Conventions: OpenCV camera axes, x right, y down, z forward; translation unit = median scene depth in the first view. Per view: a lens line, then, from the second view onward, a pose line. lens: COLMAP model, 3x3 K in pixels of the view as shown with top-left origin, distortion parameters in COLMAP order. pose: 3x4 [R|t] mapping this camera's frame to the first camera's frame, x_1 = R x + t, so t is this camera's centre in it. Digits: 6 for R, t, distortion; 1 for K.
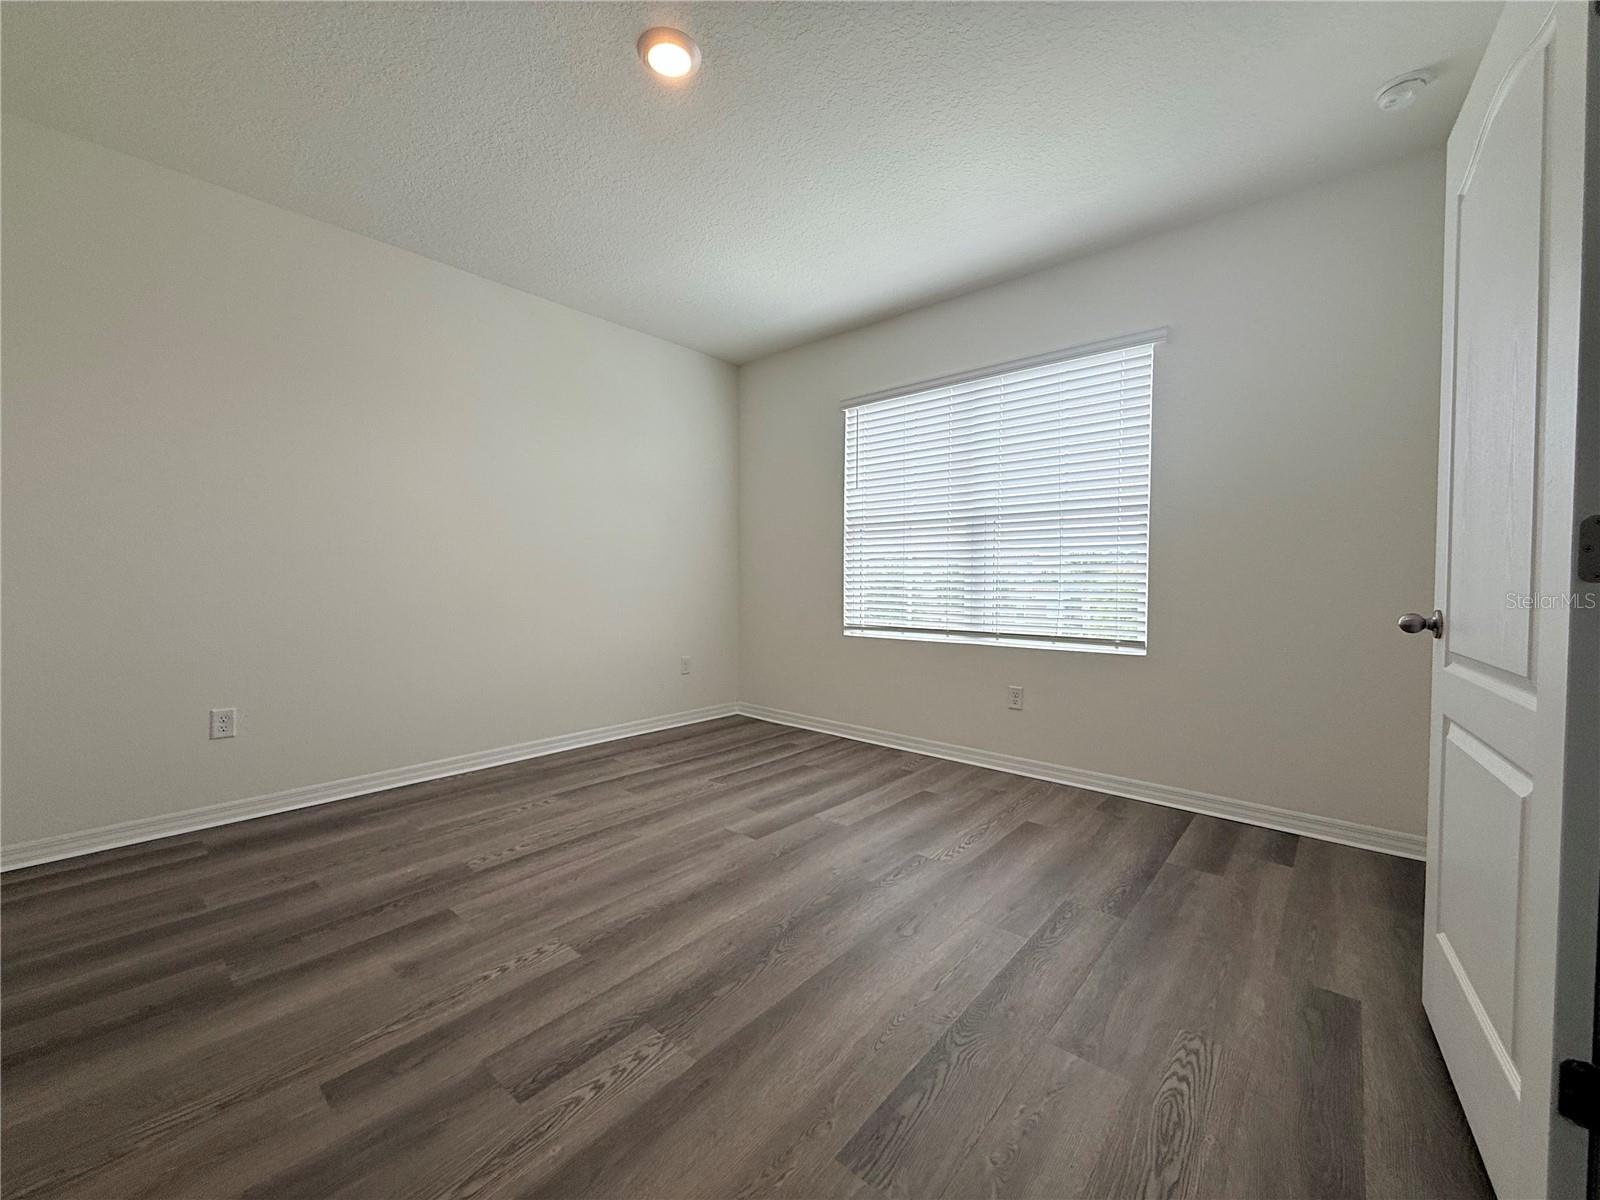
lens RADIAL K [[635.1, 0, 803.0], [0, 635.1, 599.9], [0, 0, 1]] dist [0.001080, 0.000110]
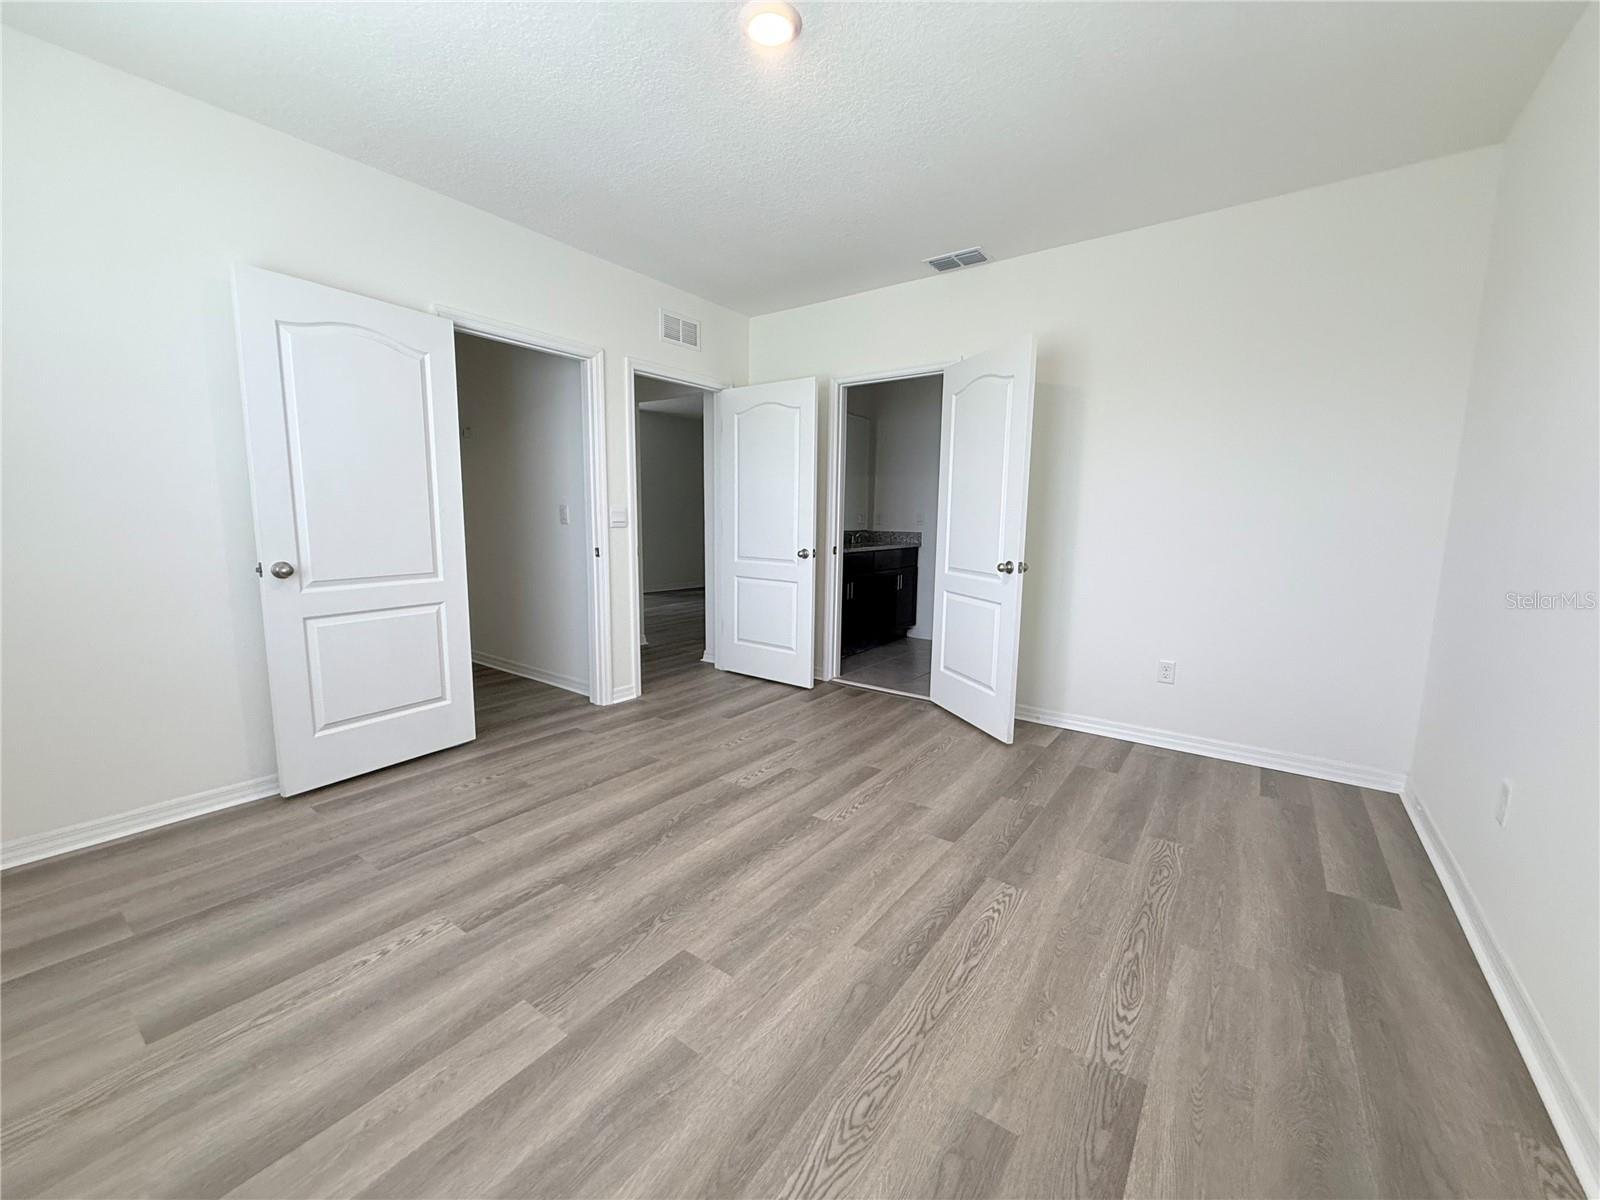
lens RADIAL K [[635.1, 0, 803.0], [0, 635.1, 599.9], [0, 0, 1]] dist [0.001080, 0.000110]
pose [[-0.996192, -0.006340, -0.086957, -0.160639], [-0.020629, 0.986174, 0.164423, -0.126970], [0.084712, 0.165591, -0.982550, 1.857993]]
